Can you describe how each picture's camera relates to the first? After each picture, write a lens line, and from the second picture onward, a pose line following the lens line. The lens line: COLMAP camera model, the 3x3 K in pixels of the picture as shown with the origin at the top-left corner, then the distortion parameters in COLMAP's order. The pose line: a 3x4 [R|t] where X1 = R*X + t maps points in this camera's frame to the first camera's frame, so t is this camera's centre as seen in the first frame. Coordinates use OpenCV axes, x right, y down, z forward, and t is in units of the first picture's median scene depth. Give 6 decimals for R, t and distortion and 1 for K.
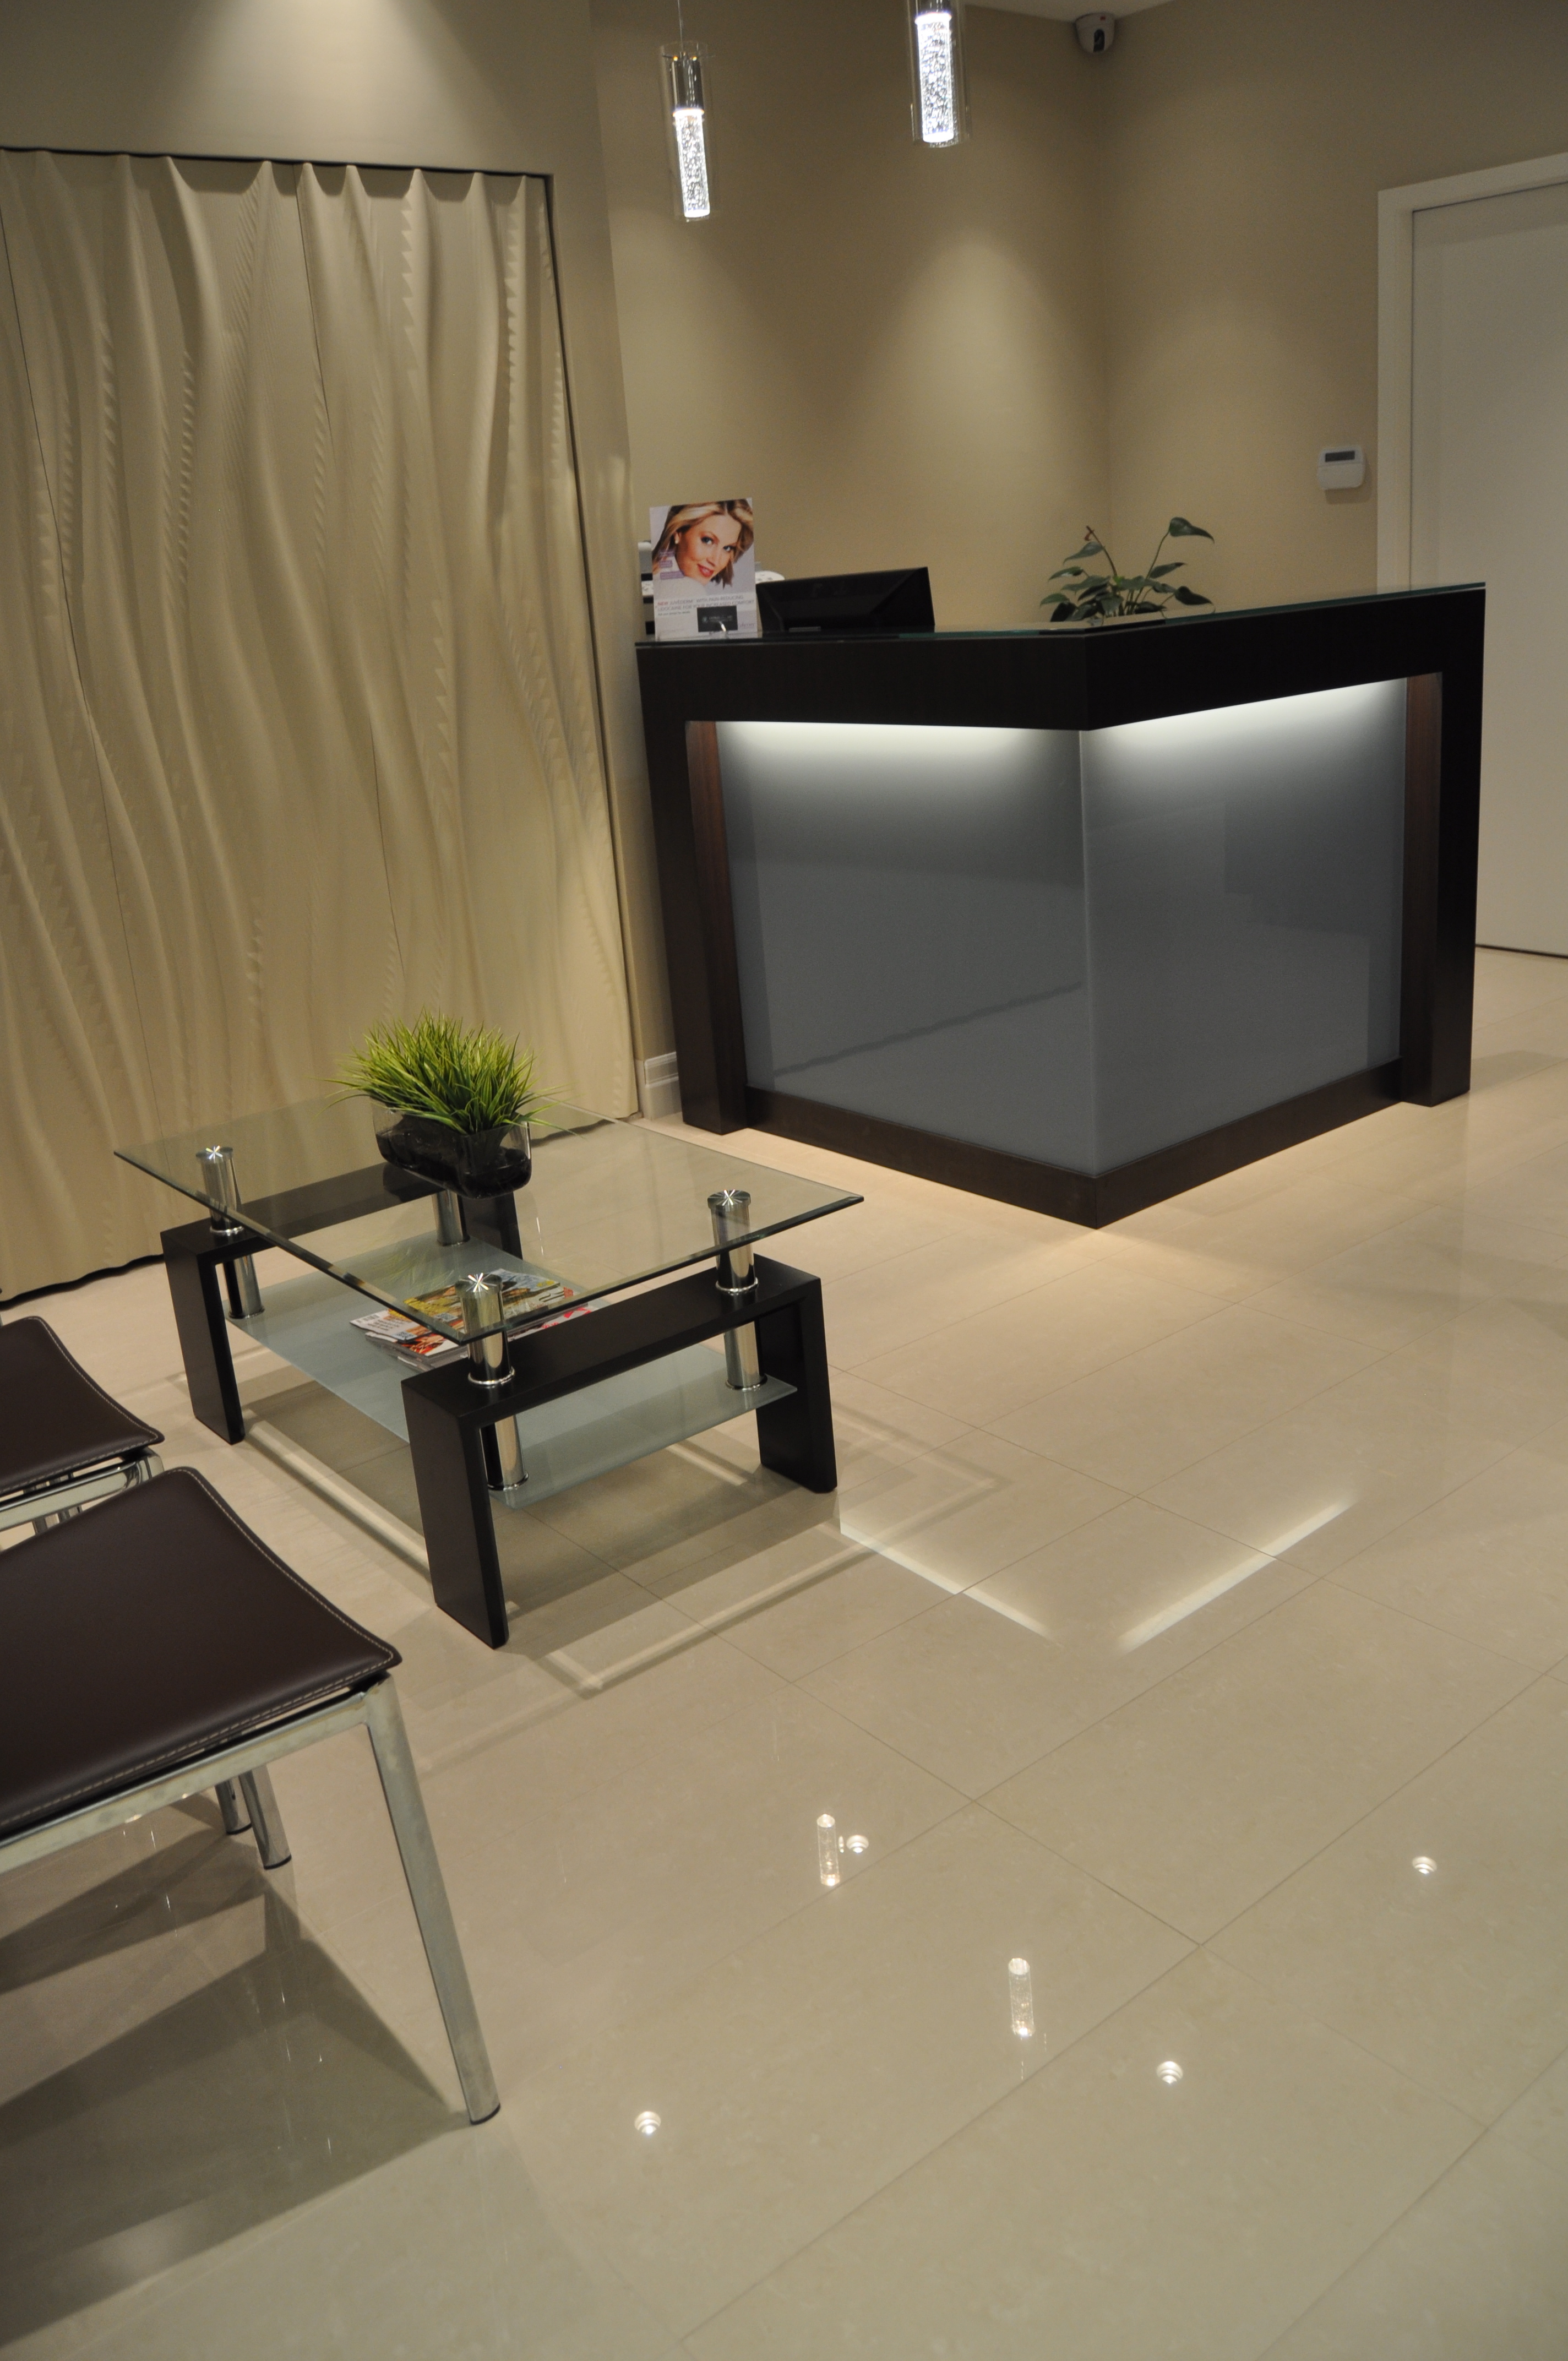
lens RADIAL K [[1841.6, 0, 784.0], [0, 1841.6, 1180.5], [0, 0, 1]] dist [-0.040122, 0.002685]
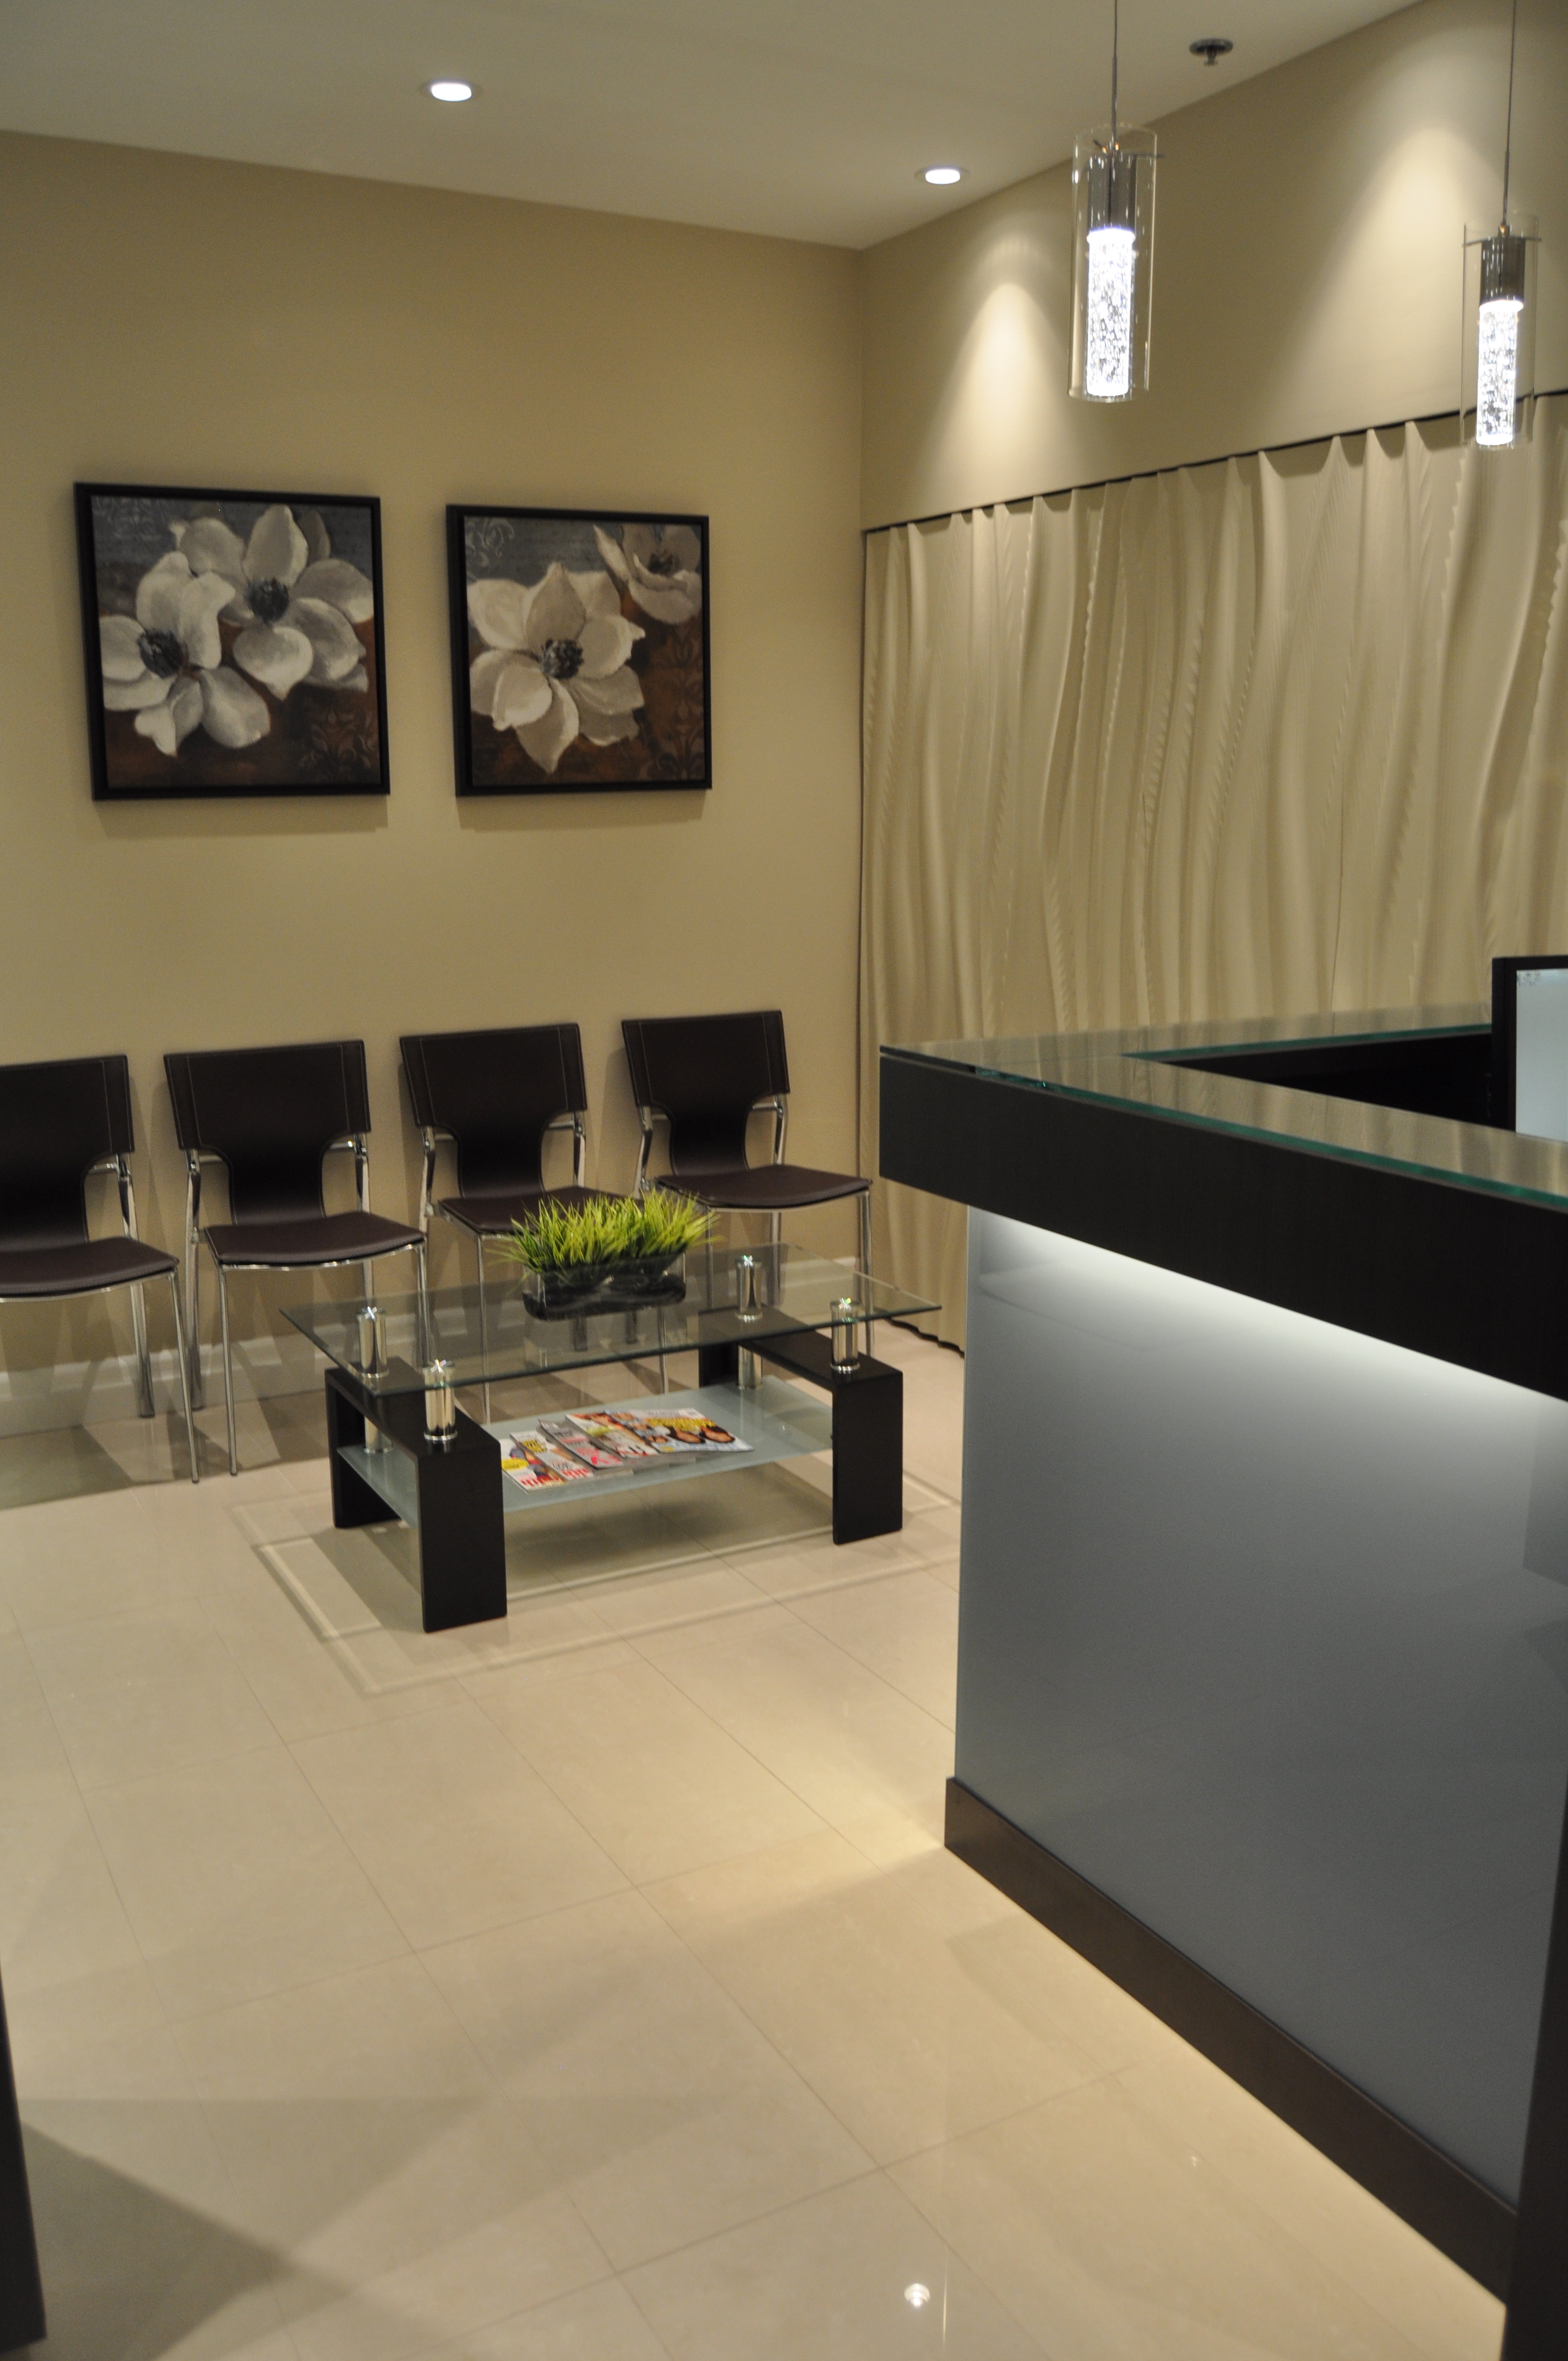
lens RADIAL K [[1991.4, 0, 784.0], [0, 1991.4, 1180.5], [0, 0, 1]] dist [-0.044058, -0.004829]
pose [[-0.182952, 0.271499, -0.944890, 0.882444], [-0.310152, 0.896092, 0.317530, -0.452876], [0.932917, 0.351152, -0.079735, 0.956586]]
